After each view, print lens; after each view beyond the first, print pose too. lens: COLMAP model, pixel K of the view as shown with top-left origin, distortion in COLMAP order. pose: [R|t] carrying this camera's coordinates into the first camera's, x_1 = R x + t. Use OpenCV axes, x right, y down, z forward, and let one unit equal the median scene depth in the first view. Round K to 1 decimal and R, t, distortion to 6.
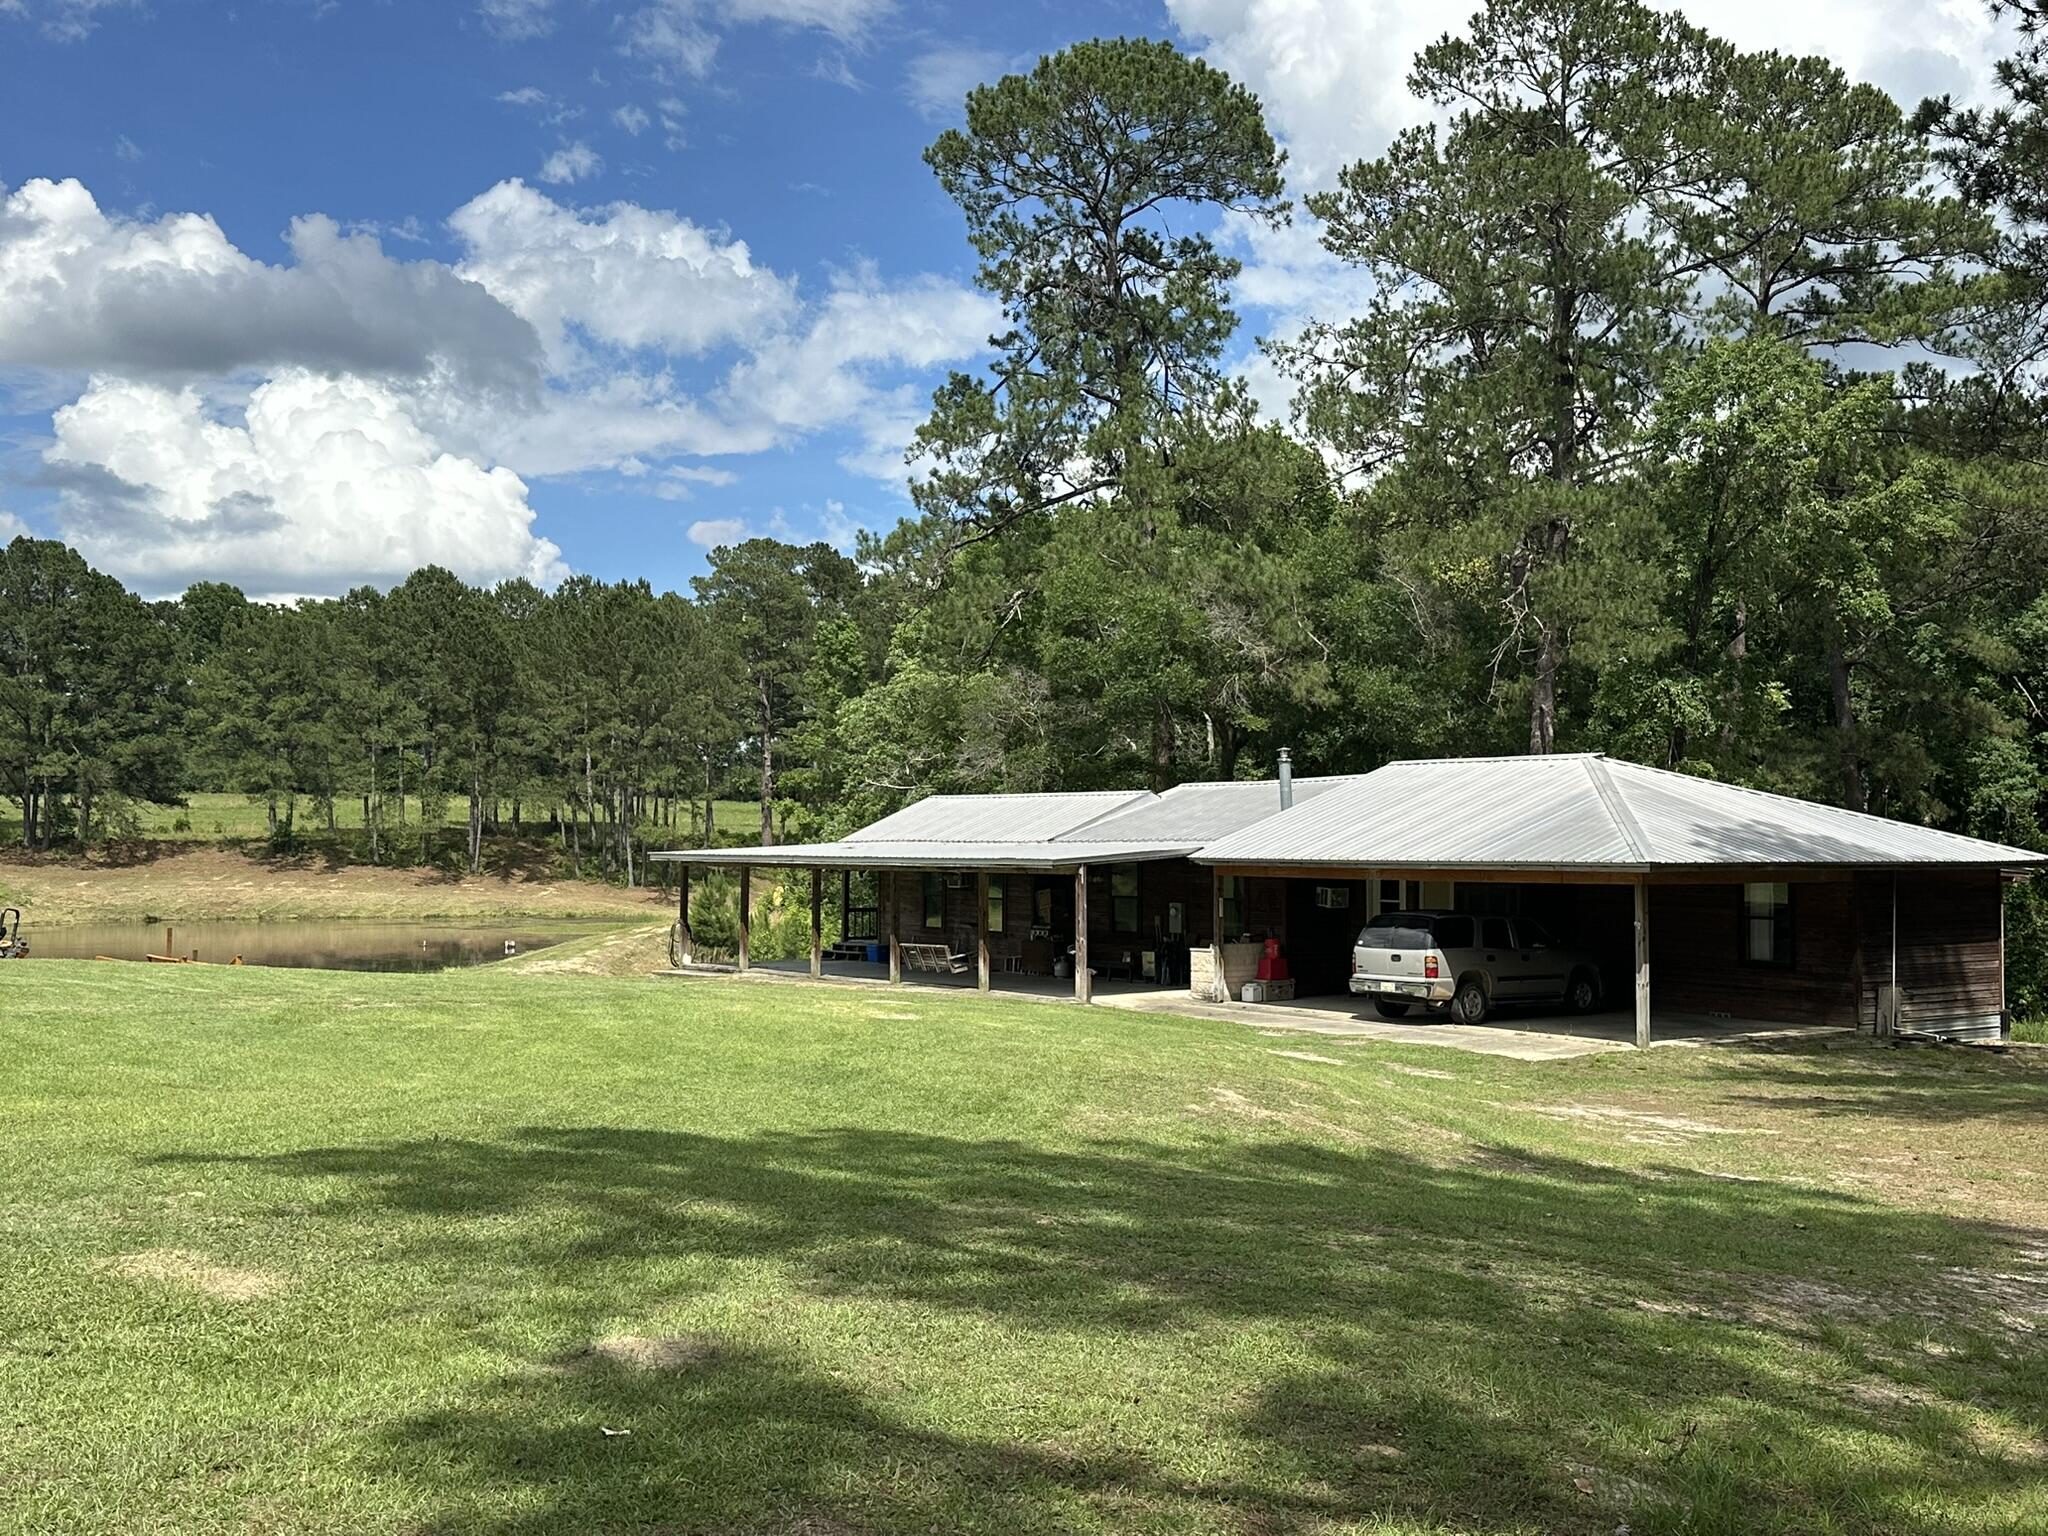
lens RADIAL K [[2157.2, 0, 1068.1], [0, 2157.2, 765.5], [0, 0, 1]] dist [0.180189, -0.412715]
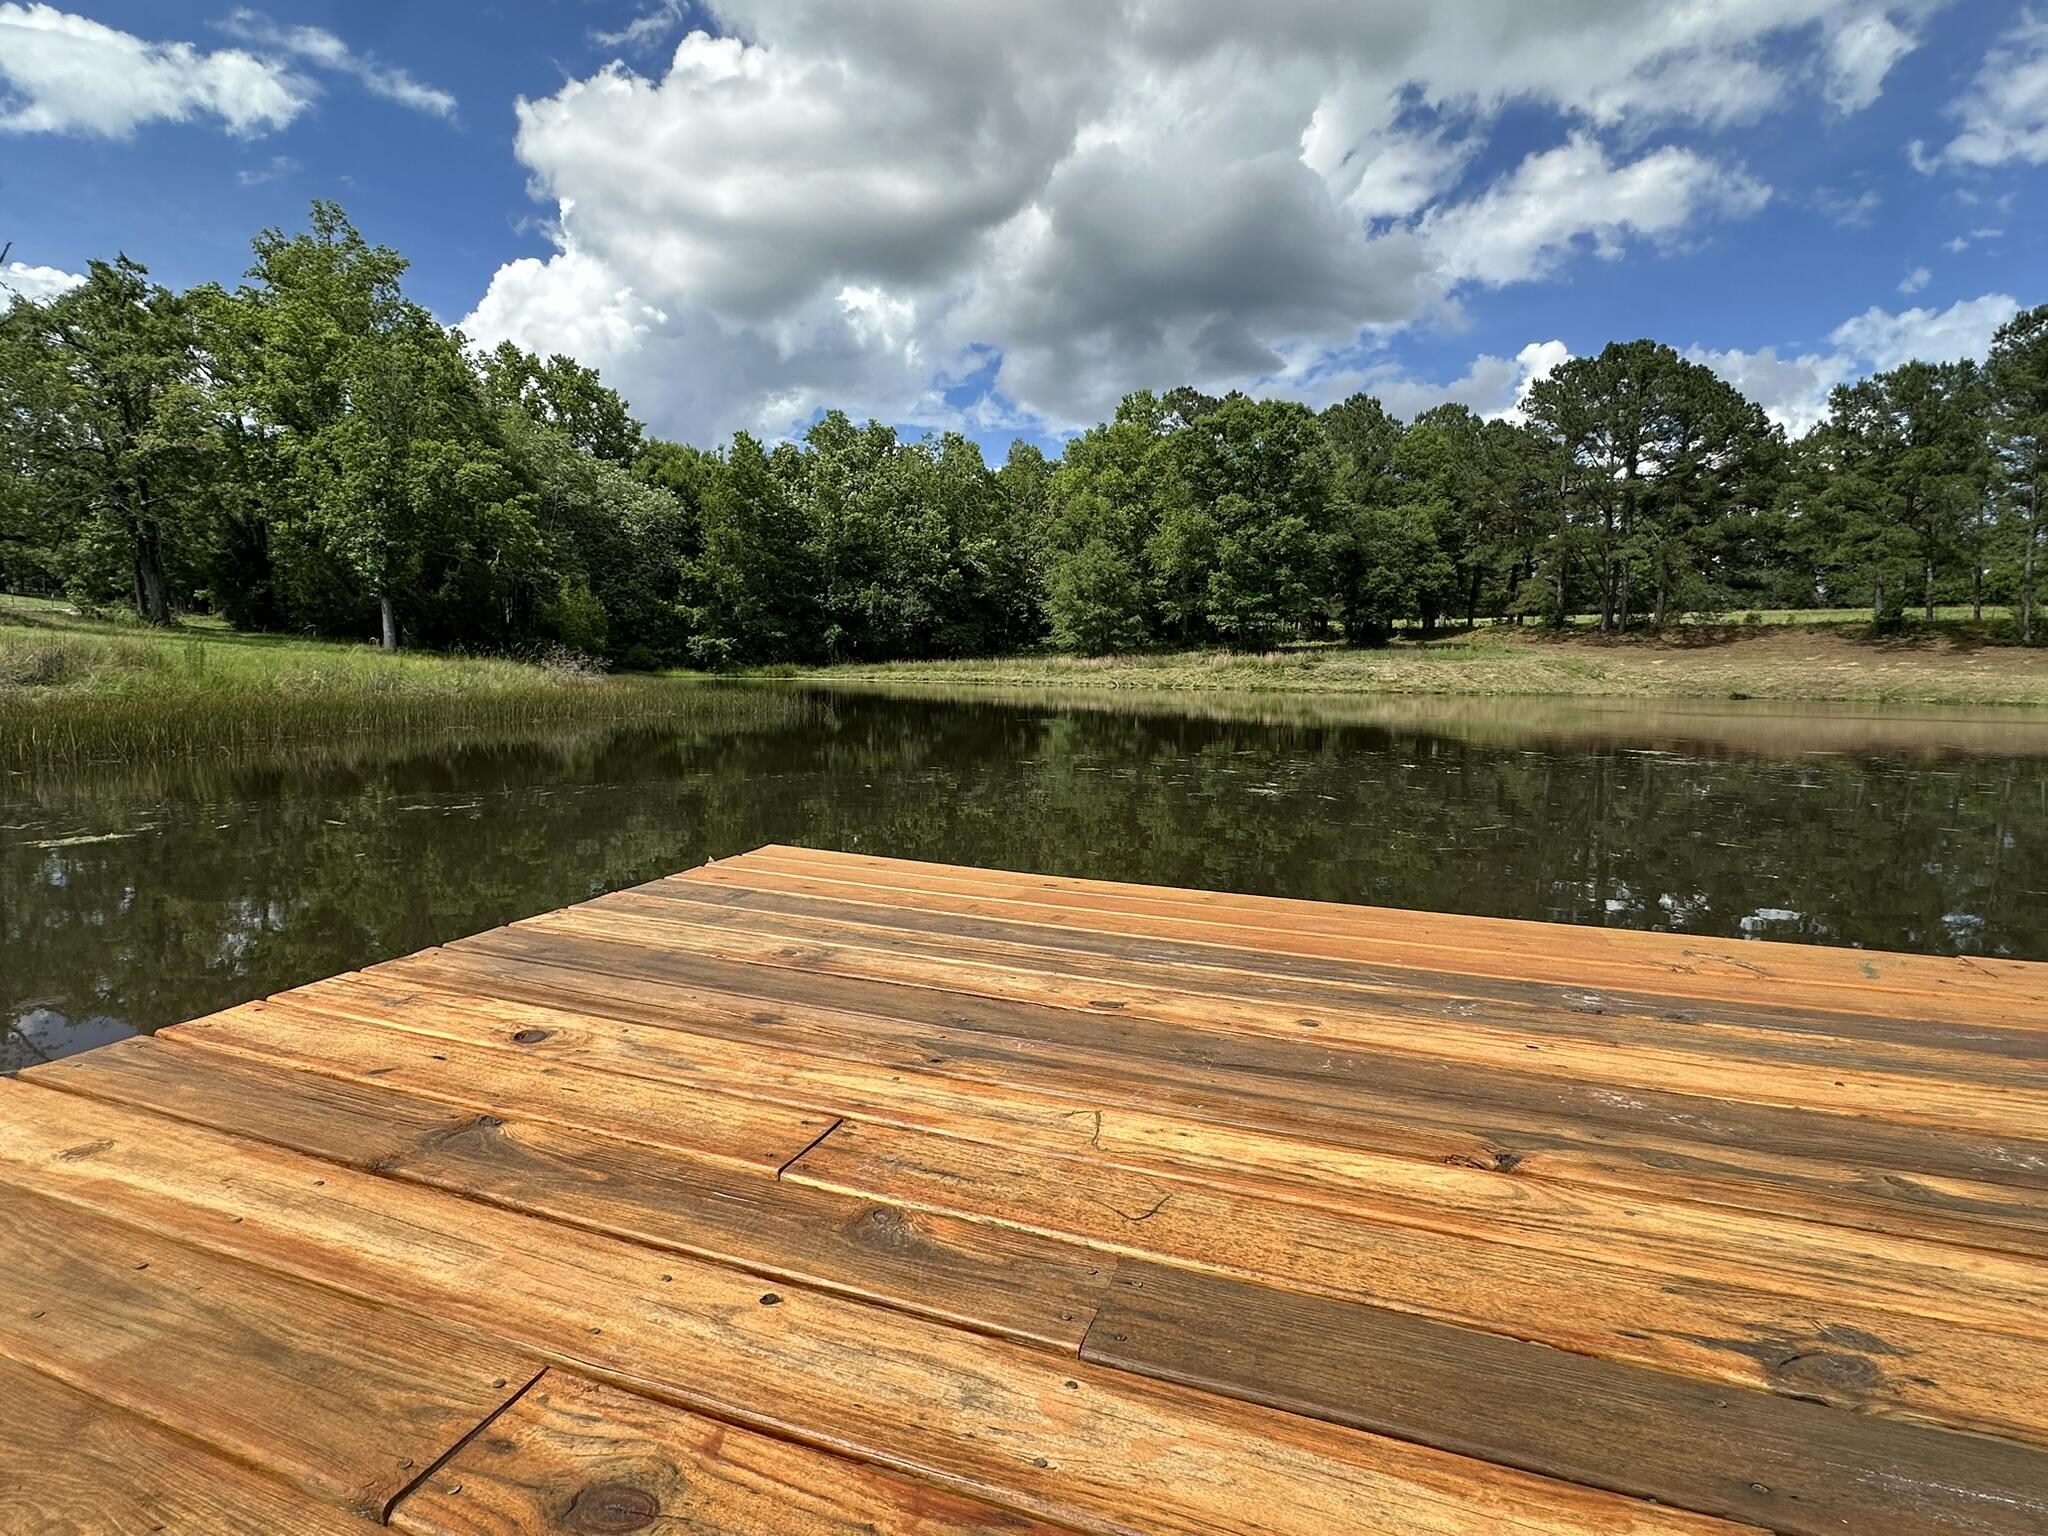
lens RADIAL K [[1014.9, 0, 1025.9], [0, 1014.9, 759.0], [0, 0, 1]] dist [0.002487, 0.001274]
pose [[0.572370, 0.081188, -0.815967, -0.238232], [0.013210, 0.994044, 0.108173, 0.045885], [0.819889, -0.072694, 0.567888, 0.511174]]
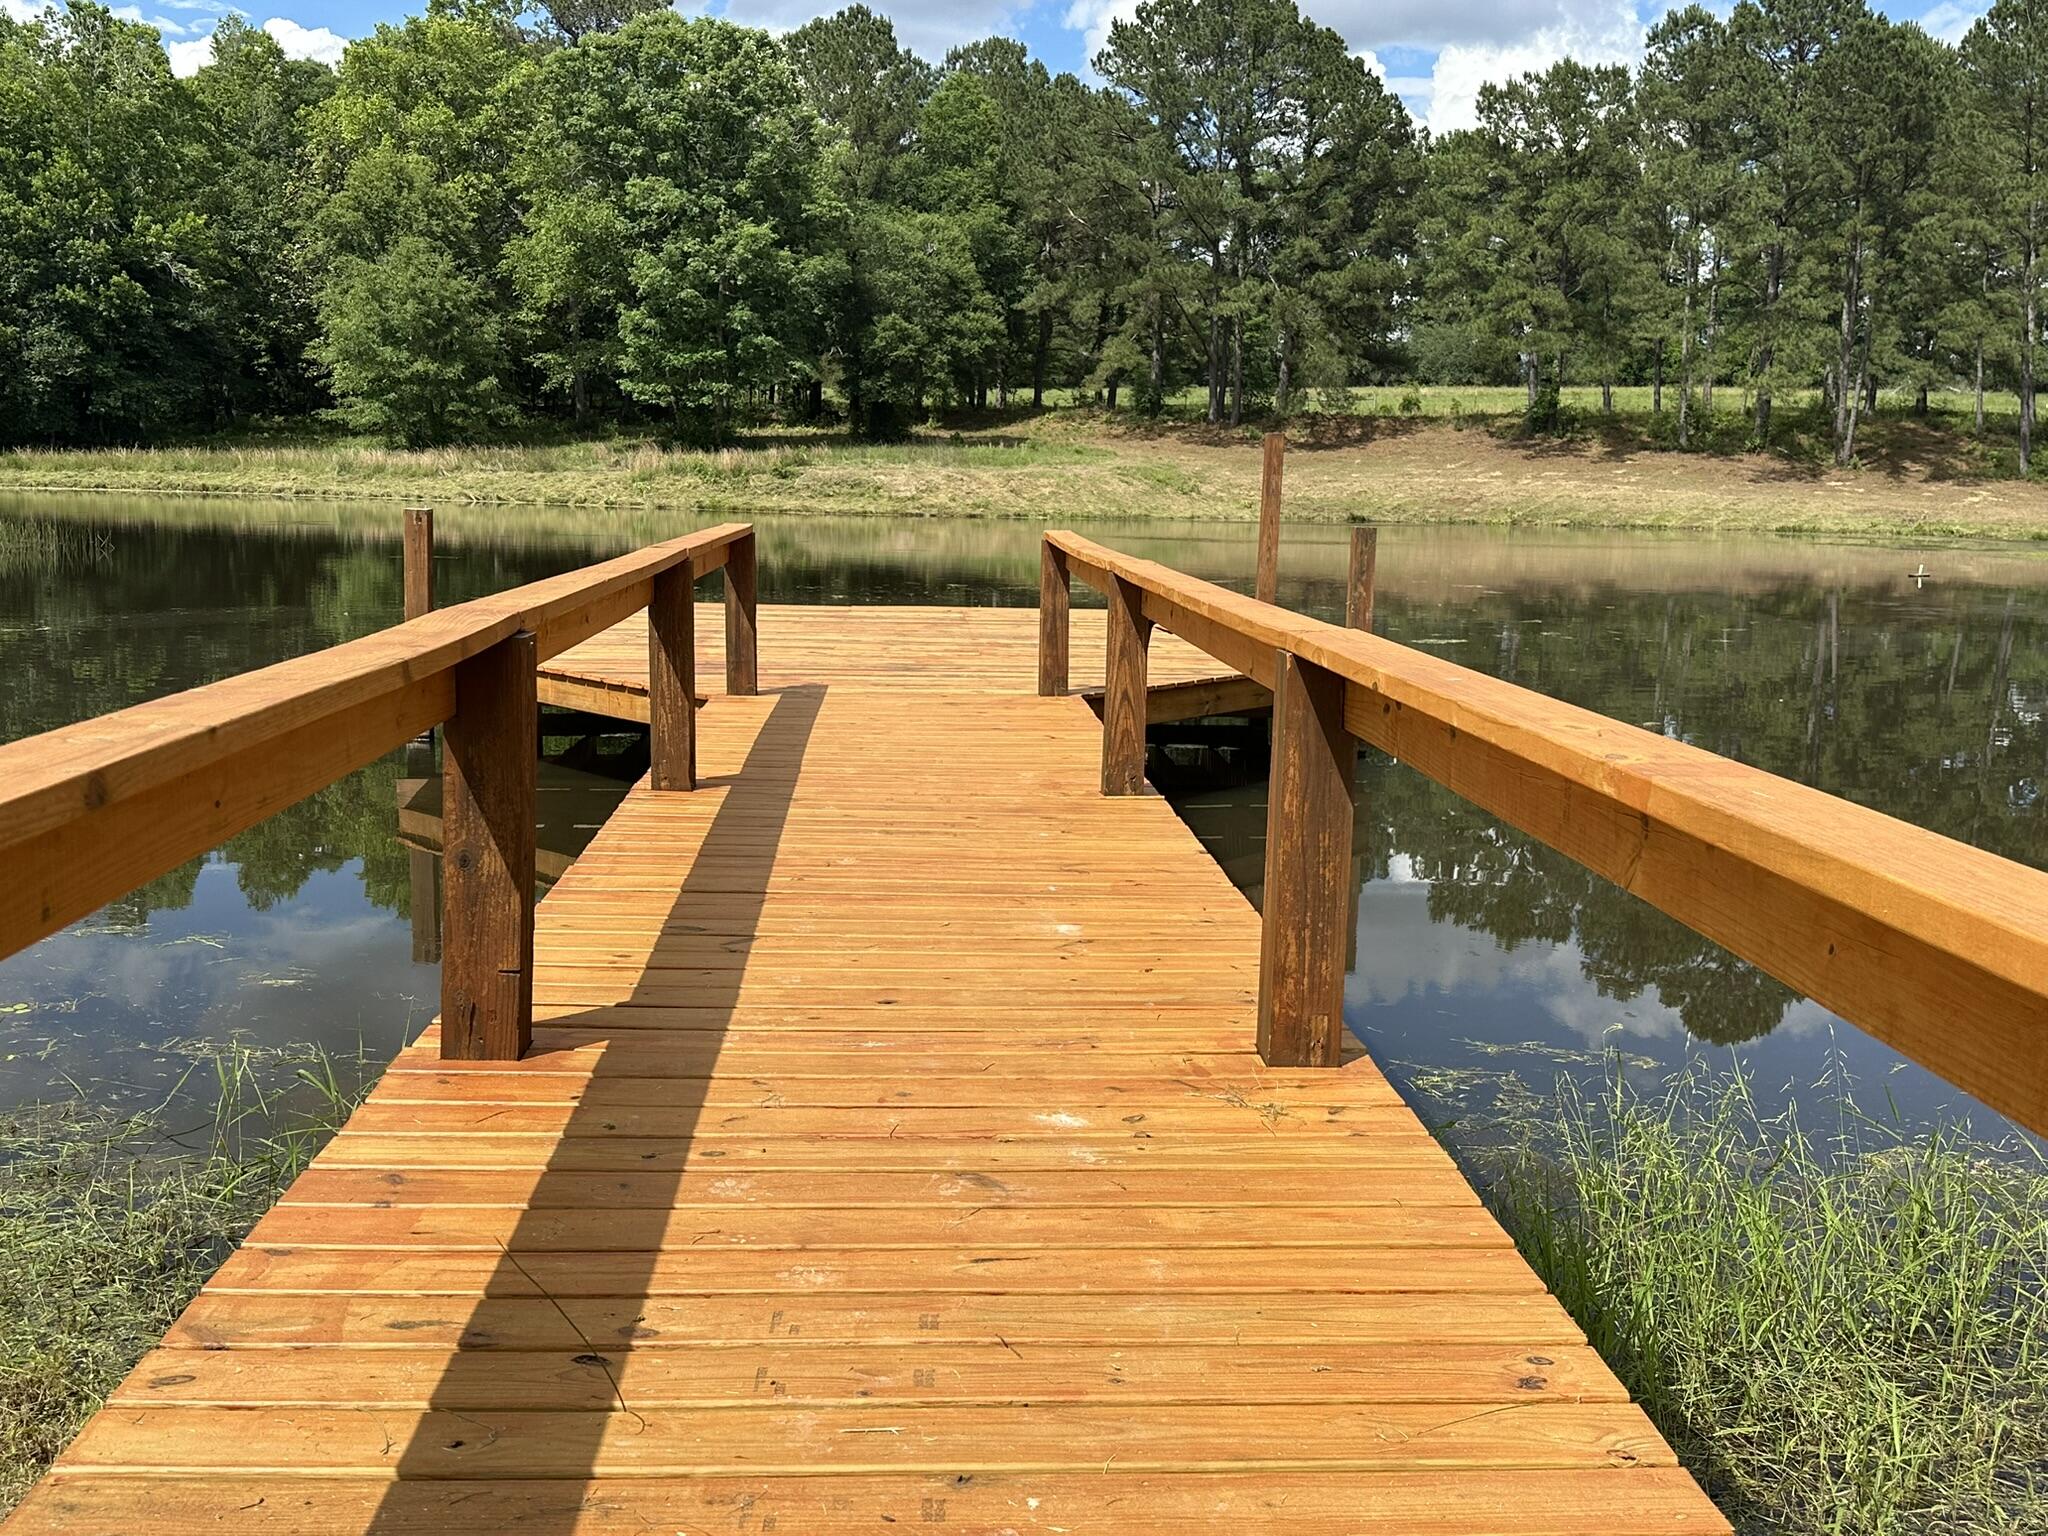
lens RADIAL K [[1942.2, 0, 1040.3], [0, 1942.2, 725.7], [0, 0, 1]] dist [0.237427, -0.587777]
pose [[0.840157, 0.088417, -0.535087, -0.171128], [-0.004752, 0.987784, 0.155758, 0.039263], [0.542322, -0.128318, 0.830314, 0.439196]]
